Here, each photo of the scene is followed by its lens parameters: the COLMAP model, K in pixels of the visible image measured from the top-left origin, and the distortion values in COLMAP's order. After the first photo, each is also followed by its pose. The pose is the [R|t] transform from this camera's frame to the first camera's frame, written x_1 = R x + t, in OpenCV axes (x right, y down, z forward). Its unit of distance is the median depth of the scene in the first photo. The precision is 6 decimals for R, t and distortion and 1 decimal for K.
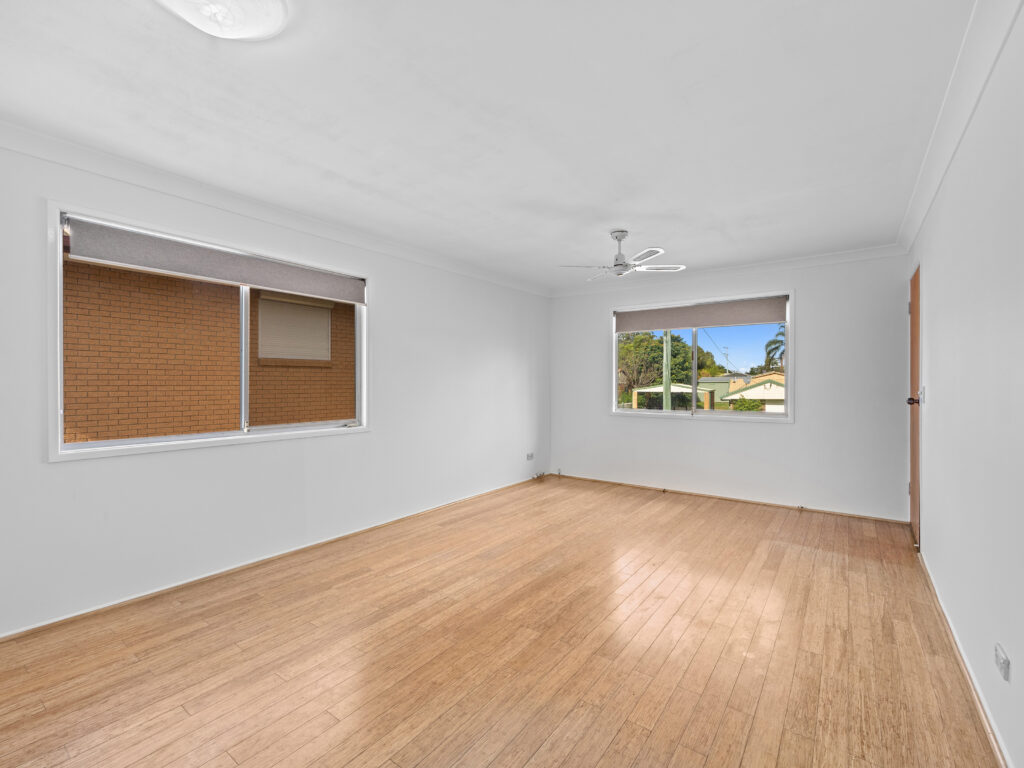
lens RADIAL K [[460.4, 0, 517.3], [0, 460.4, 387.1], [0, 0, 1]] dist [-0.002987, 0.001575]
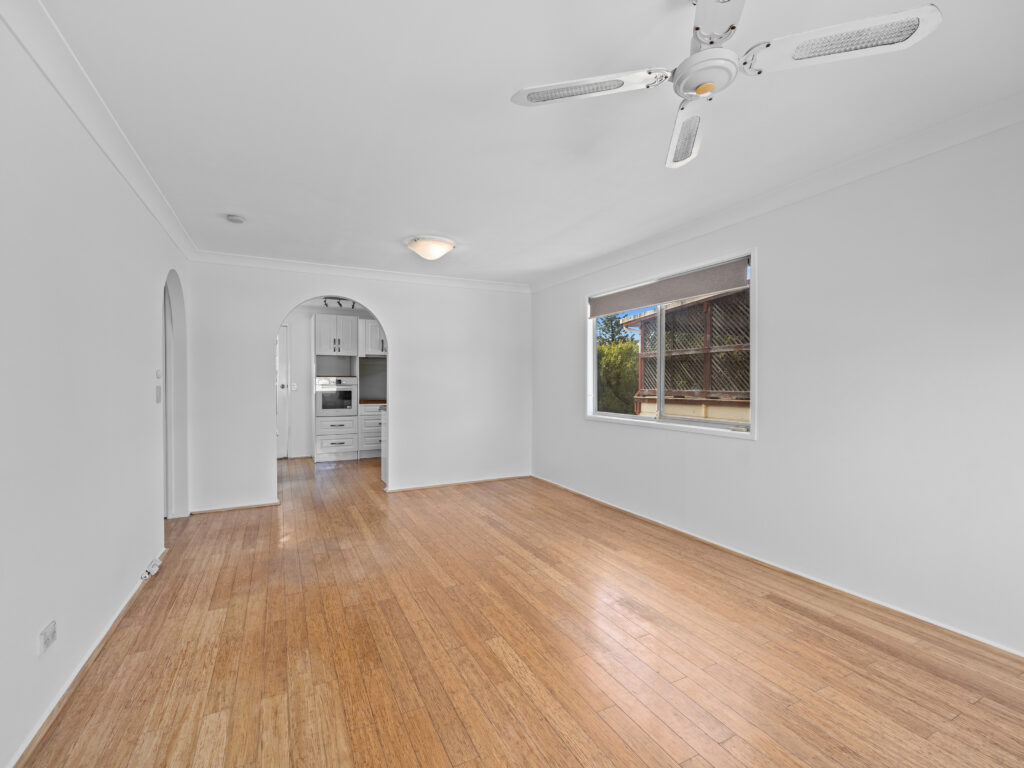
lens RADIAL K [[460.4, 0, 505.4], [0, 460.4, 392.0], [0, 0, 1]] dist [-0.002987, 0.001575]
pose [[-0.470449, 0.019070, -0.882221, 0.776642], [-0.006036, 0.999674, 0.024827, -0.008943], [0.882407, 0.017005, -0.470180, 1.279618]]
